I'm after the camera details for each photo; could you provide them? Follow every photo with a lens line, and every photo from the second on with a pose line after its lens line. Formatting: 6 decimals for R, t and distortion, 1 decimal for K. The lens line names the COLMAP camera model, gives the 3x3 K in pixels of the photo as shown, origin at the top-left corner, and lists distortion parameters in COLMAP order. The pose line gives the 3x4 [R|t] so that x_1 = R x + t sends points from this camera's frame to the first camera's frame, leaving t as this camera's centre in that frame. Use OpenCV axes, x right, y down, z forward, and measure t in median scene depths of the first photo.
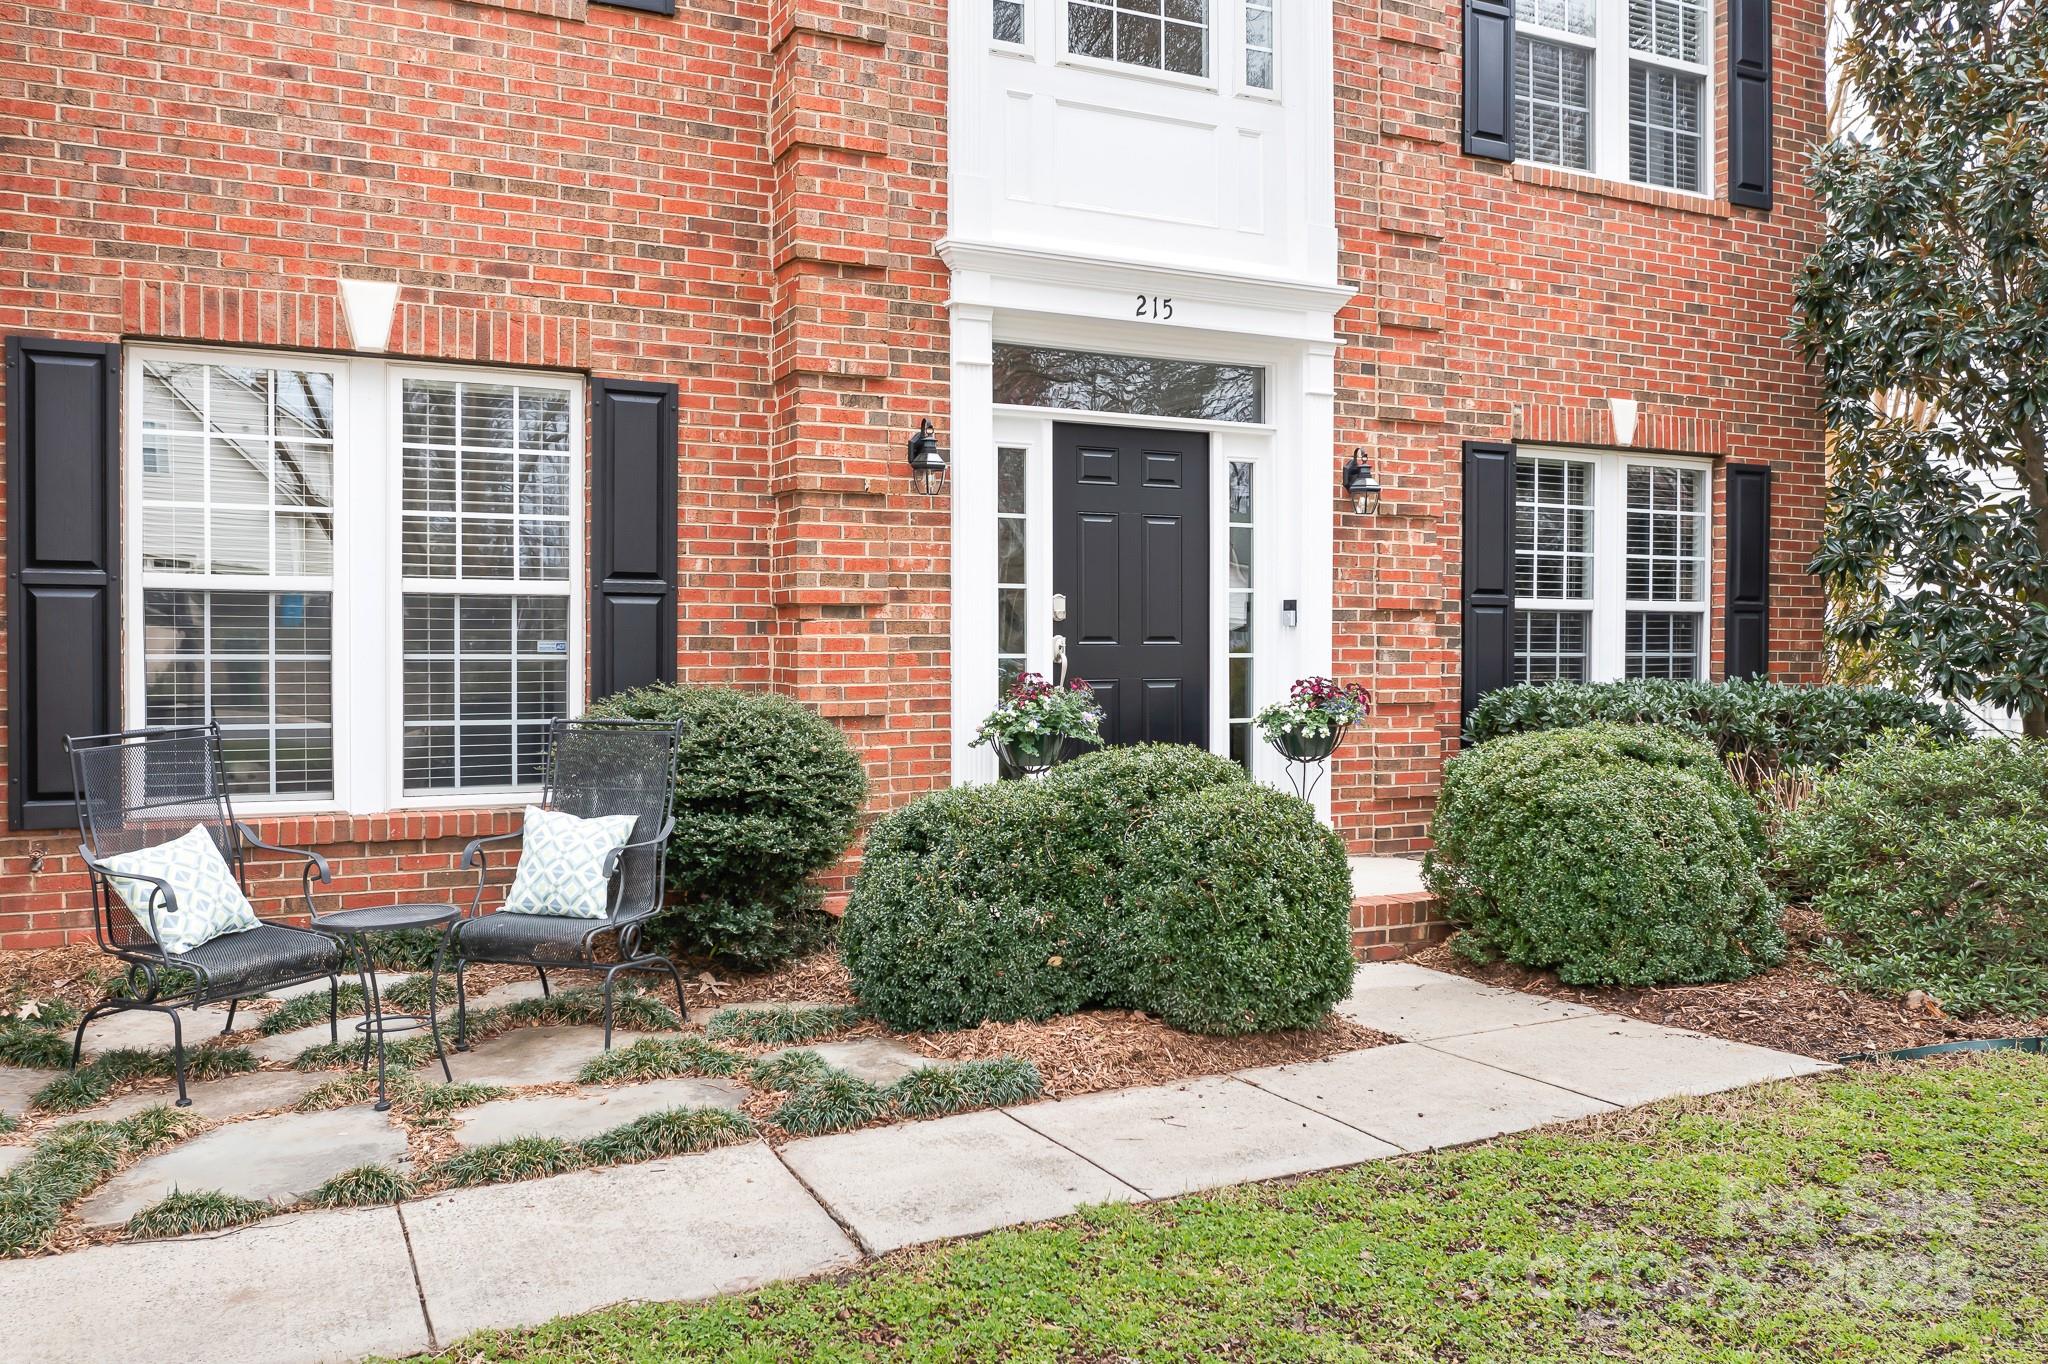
lens RADIAL K [[1614.5, 0, 1018.2], [0, 1614.5, 667.8], [0, 0, 1]] dist [-0.014300, -0.001369]
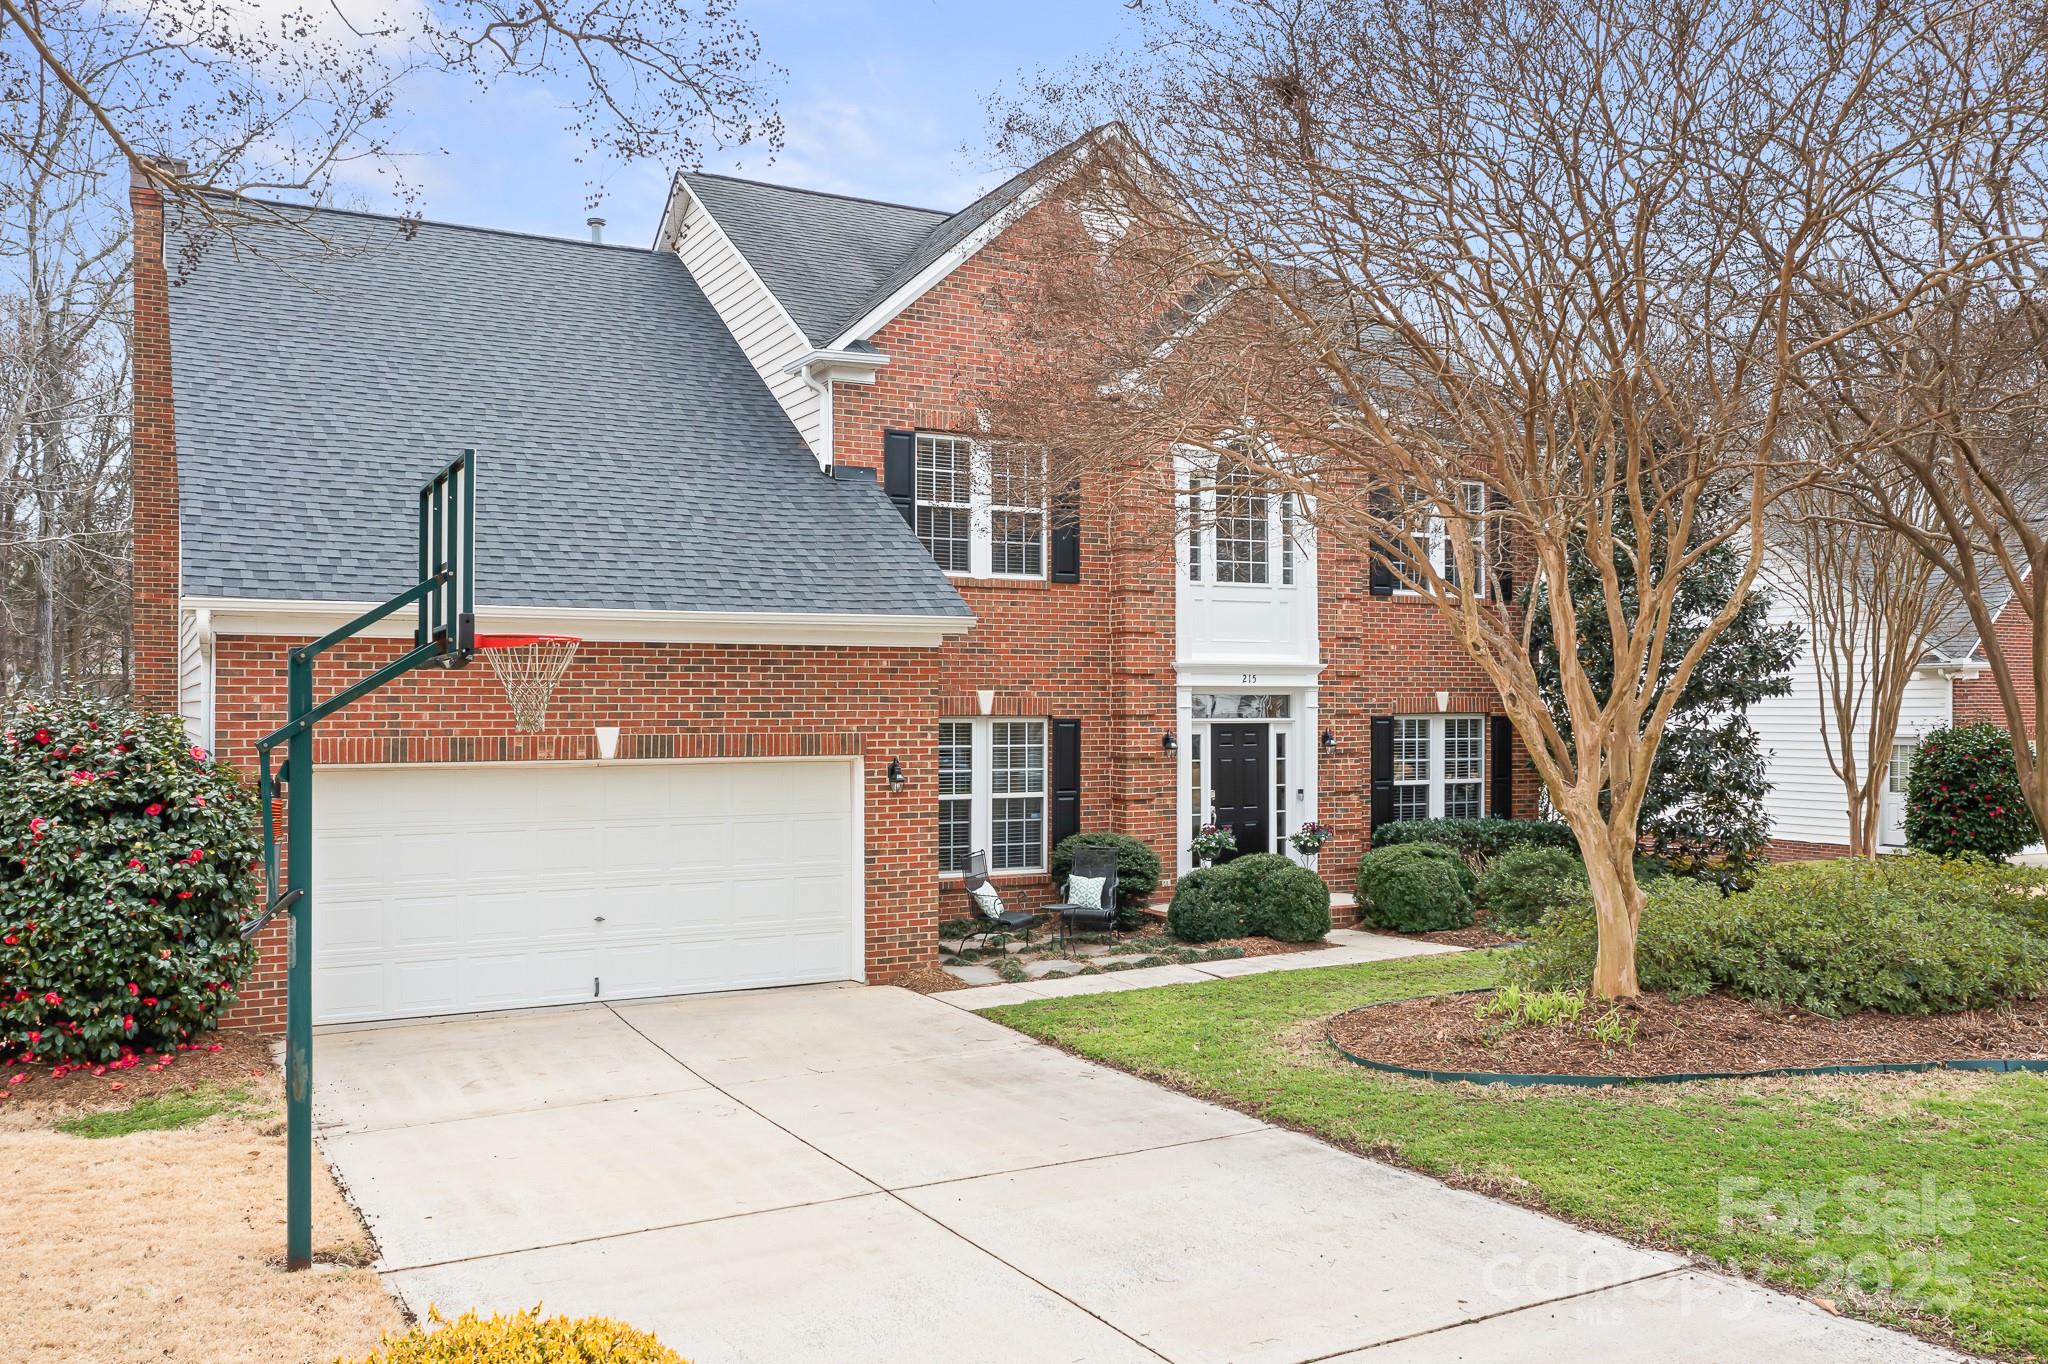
lens RADIAL K [[1614.5, 0, 1032.9], [0, 1614.5, 695.6], [0, 0, 1]] dist [-0.014300, -0.001369]
pose [[0.999190, -0.001426, 0.040214, -0.373923], [0.002275, 0.999775, -0.021074, -0.147047], [-0.040175, 0.021148, 0.998969, -1.598995]]
